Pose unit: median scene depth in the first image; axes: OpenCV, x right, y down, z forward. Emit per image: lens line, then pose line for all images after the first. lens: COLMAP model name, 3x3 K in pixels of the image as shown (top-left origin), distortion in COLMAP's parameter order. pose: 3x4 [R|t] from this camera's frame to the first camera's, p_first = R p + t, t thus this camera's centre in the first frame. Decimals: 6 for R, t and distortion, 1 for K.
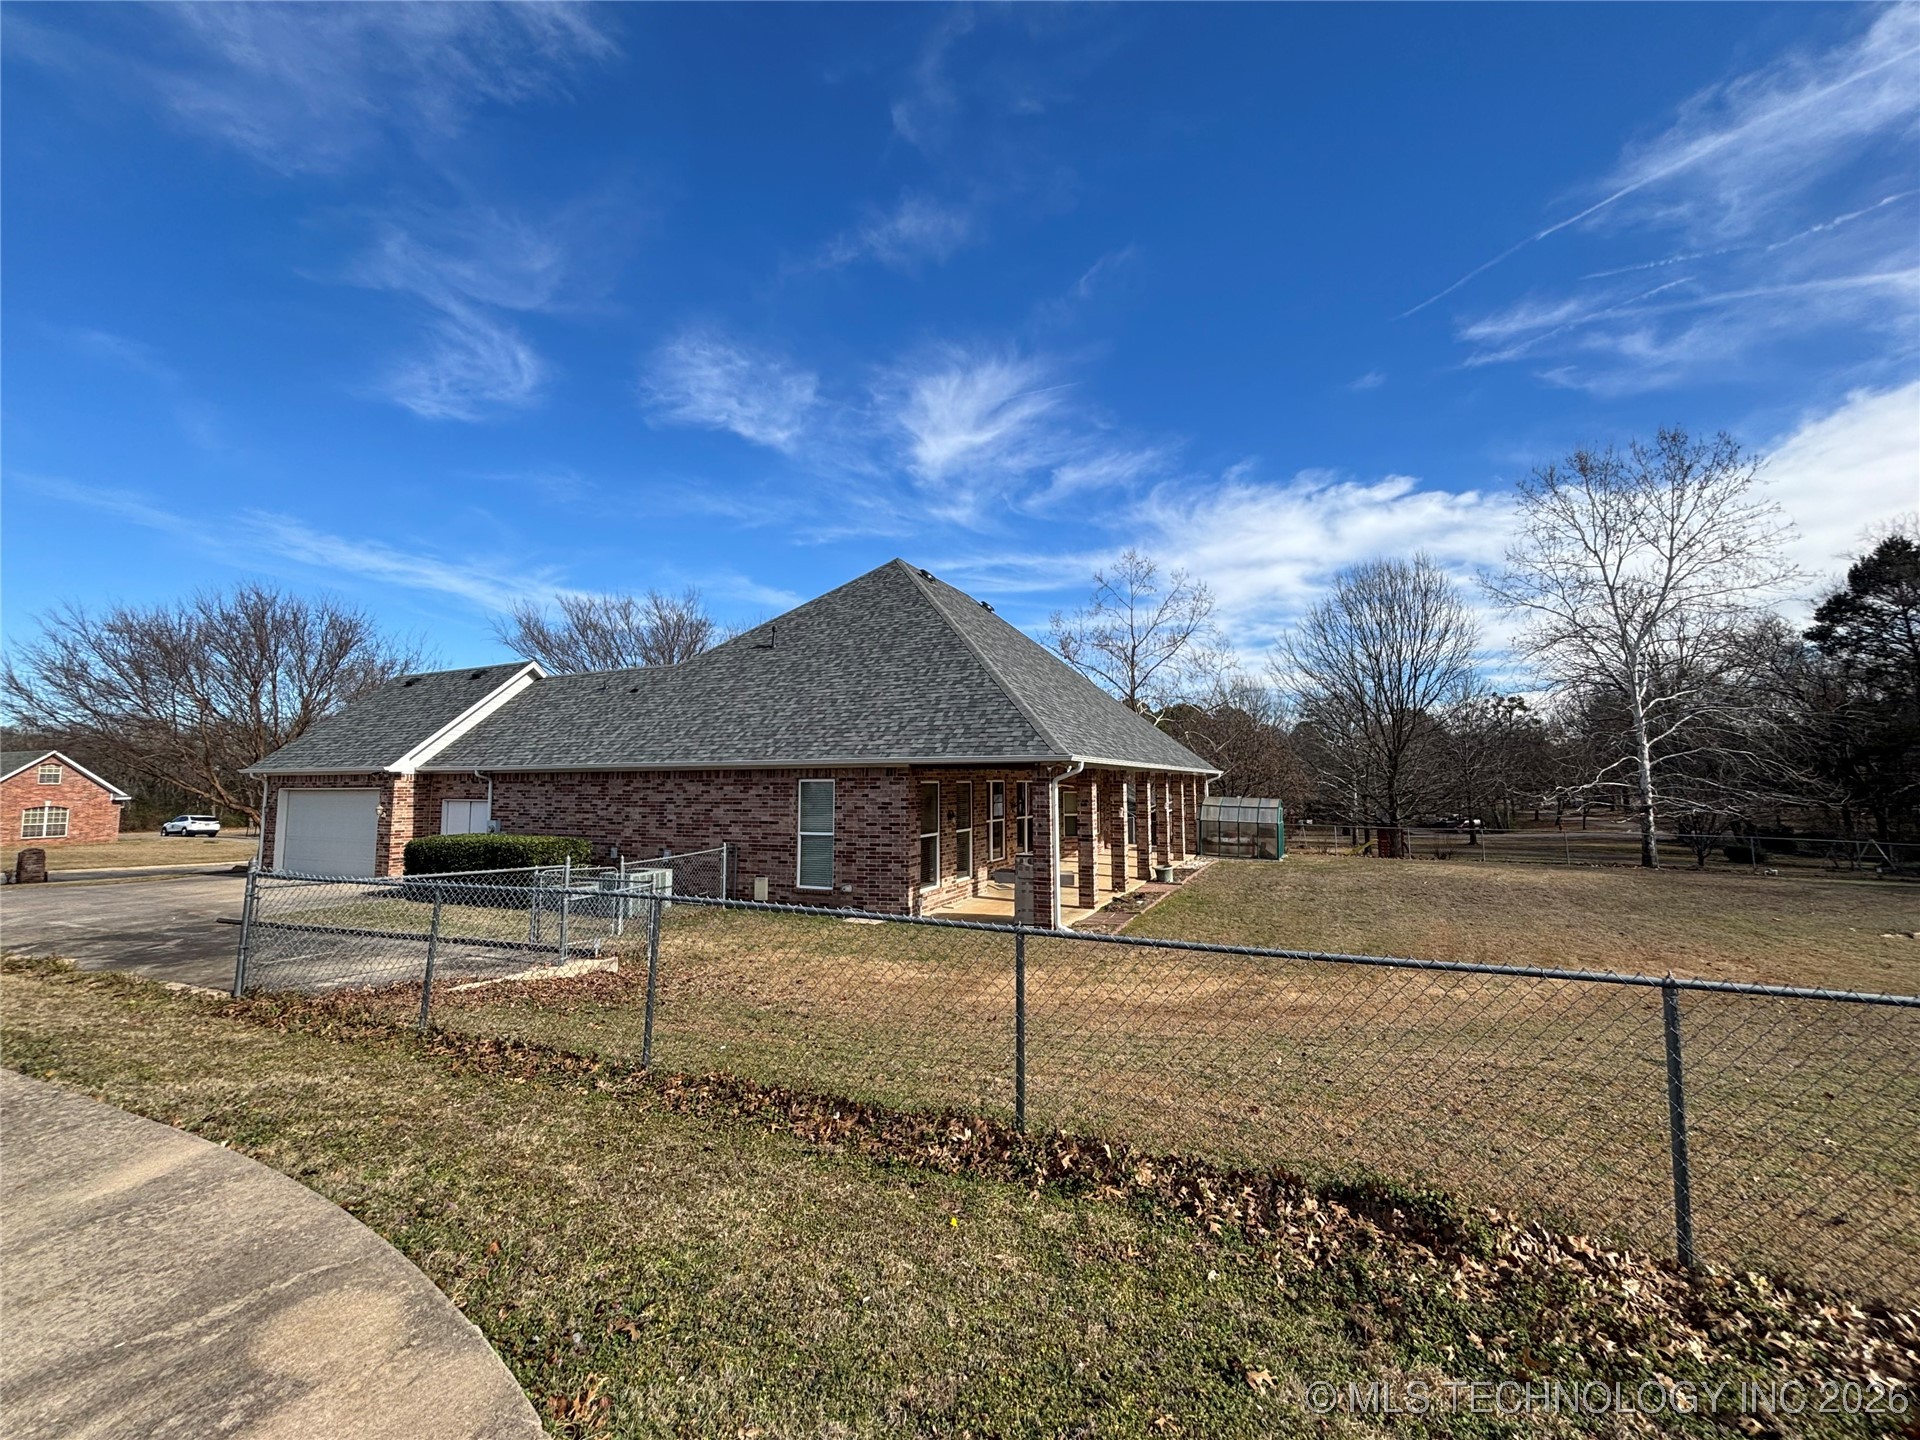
lens RADIAL K [[771.4, 0, 962.8], [0, 771.4, 731.0], [0, 0, 1]] dist [0.025260, -0.024658]
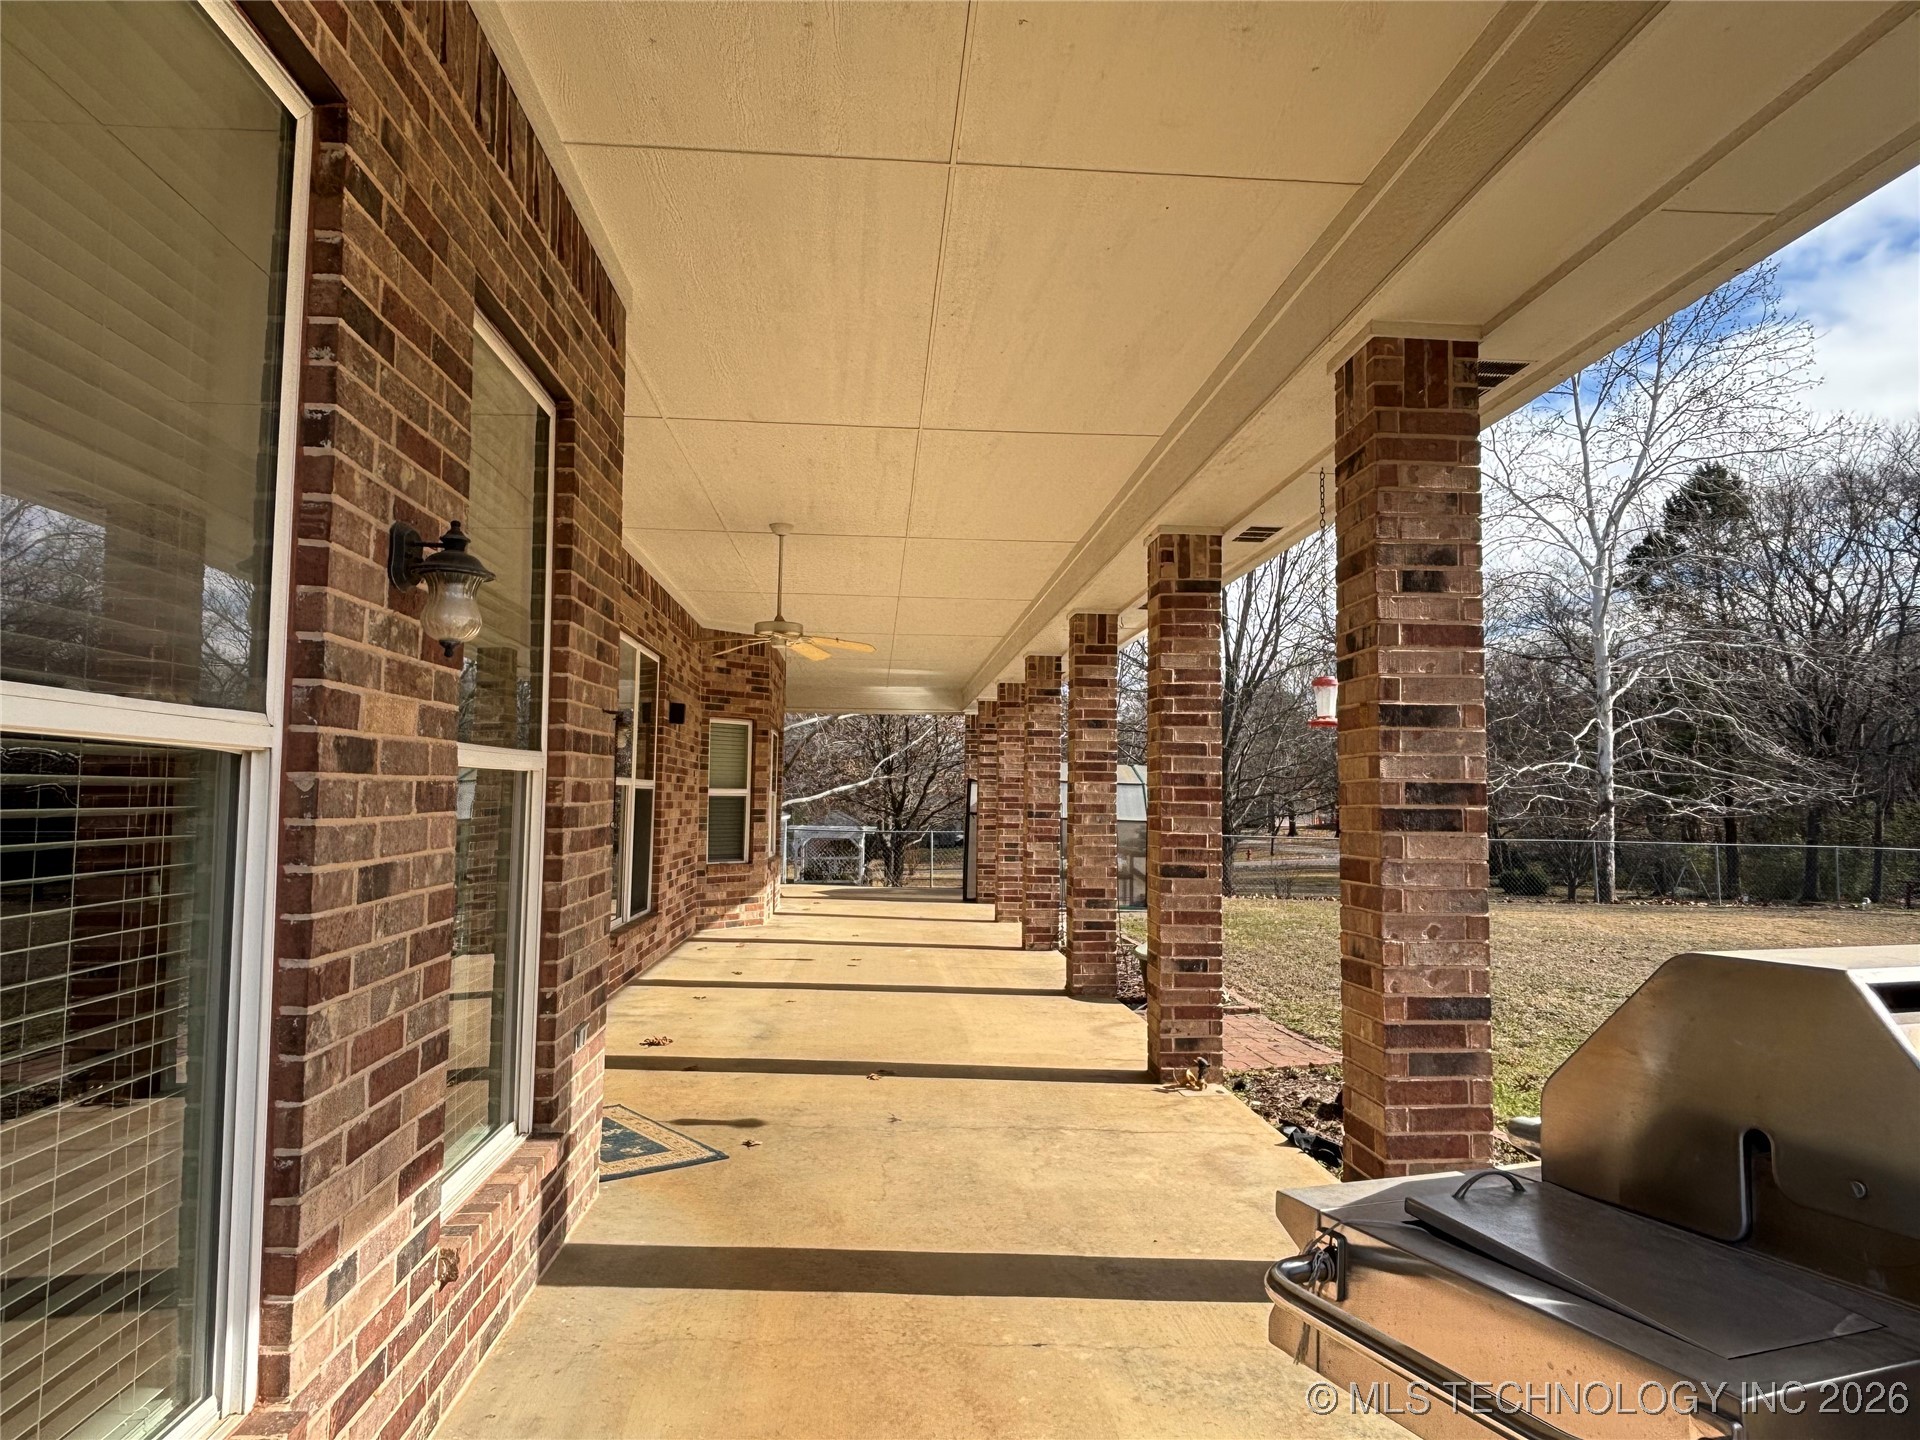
lens RADIAL K [[1204.1, 0, 960.0], [0, 1204.1, 720.0], [0, 0, 1]] dist [0.001964, 0.000389]
pose [[0.870696, 0.042267, 0.490002, -0.012046], [-0.042406, 0.999042, -0.010823, 0.046635], [-0.489990, -0.011356, 0.871654, 0.305976]]
